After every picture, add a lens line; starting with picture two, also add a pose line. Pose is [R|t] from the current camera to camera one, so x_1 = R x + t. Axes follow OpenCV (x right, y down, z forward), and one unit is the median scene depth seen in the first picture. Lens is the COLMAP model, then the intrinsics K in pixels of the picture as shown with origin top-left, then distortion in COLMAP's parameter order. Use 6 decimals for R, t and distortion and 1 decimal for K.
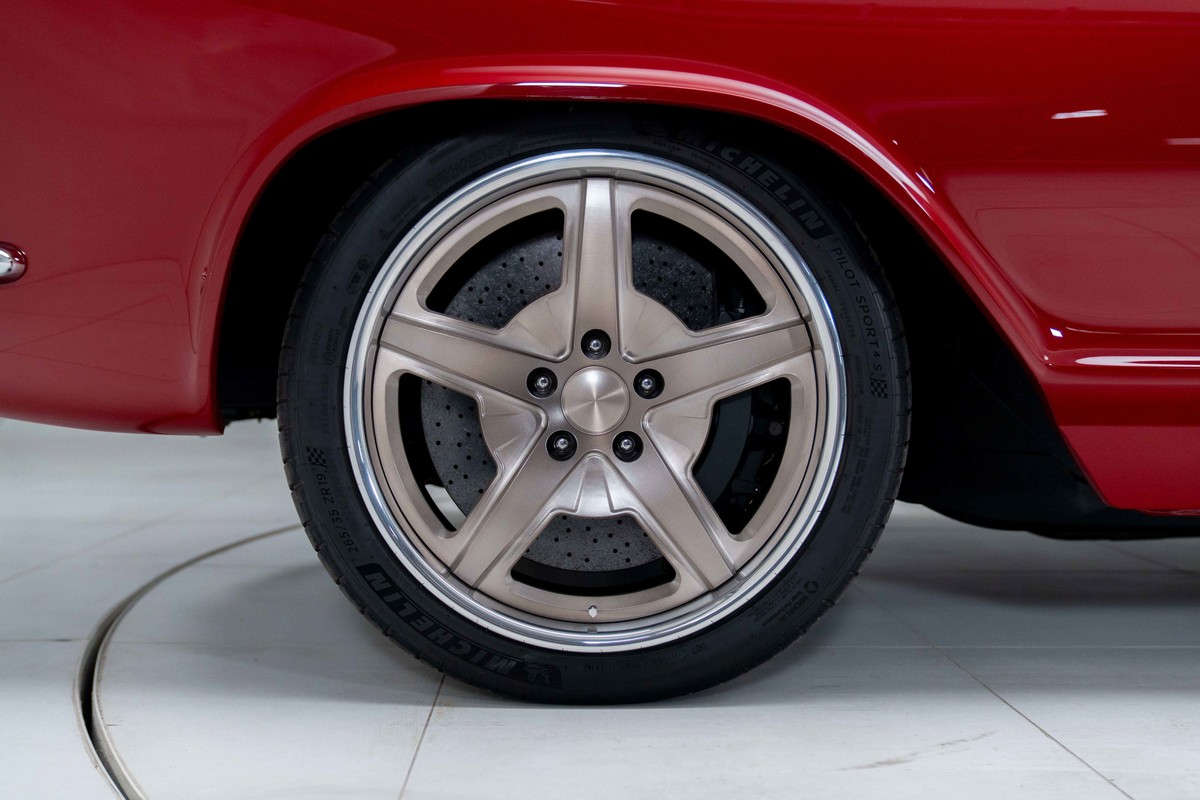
lens RADIAL K [[1234.4, 0, 600.0], [0, 1234.4, 400.0], [0, 0, 1]] dist [0.004736, 0.001339]
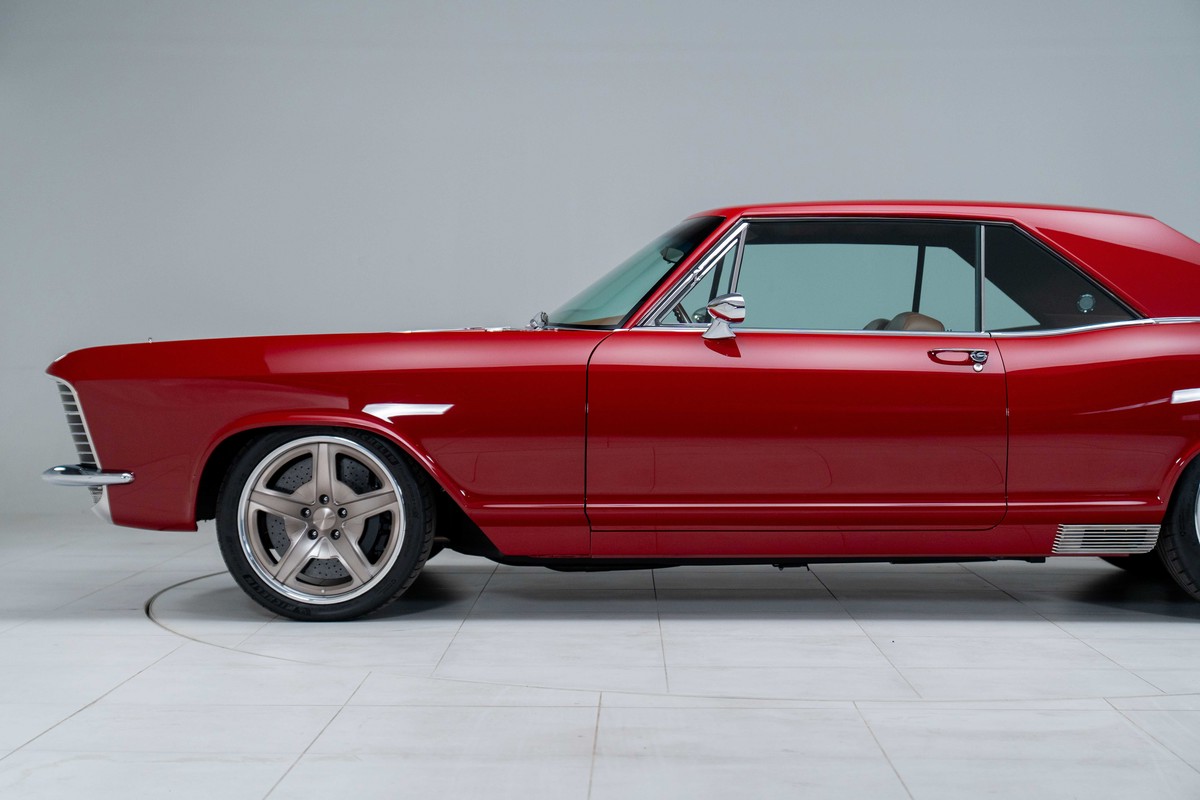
lens RADIAL K [[2029.1, 0, 600.0], [0, 2029.1, 400.0], [0, 0, 1]] dist [-0.000421, 0.001321]
pose [[0.997845, -0.009152, -0.064977, 0.963156], [0.009187, 0.999958, 0.000232, -0.275980], [0.064973, -0.000828, 0.997887, -3.744568]]
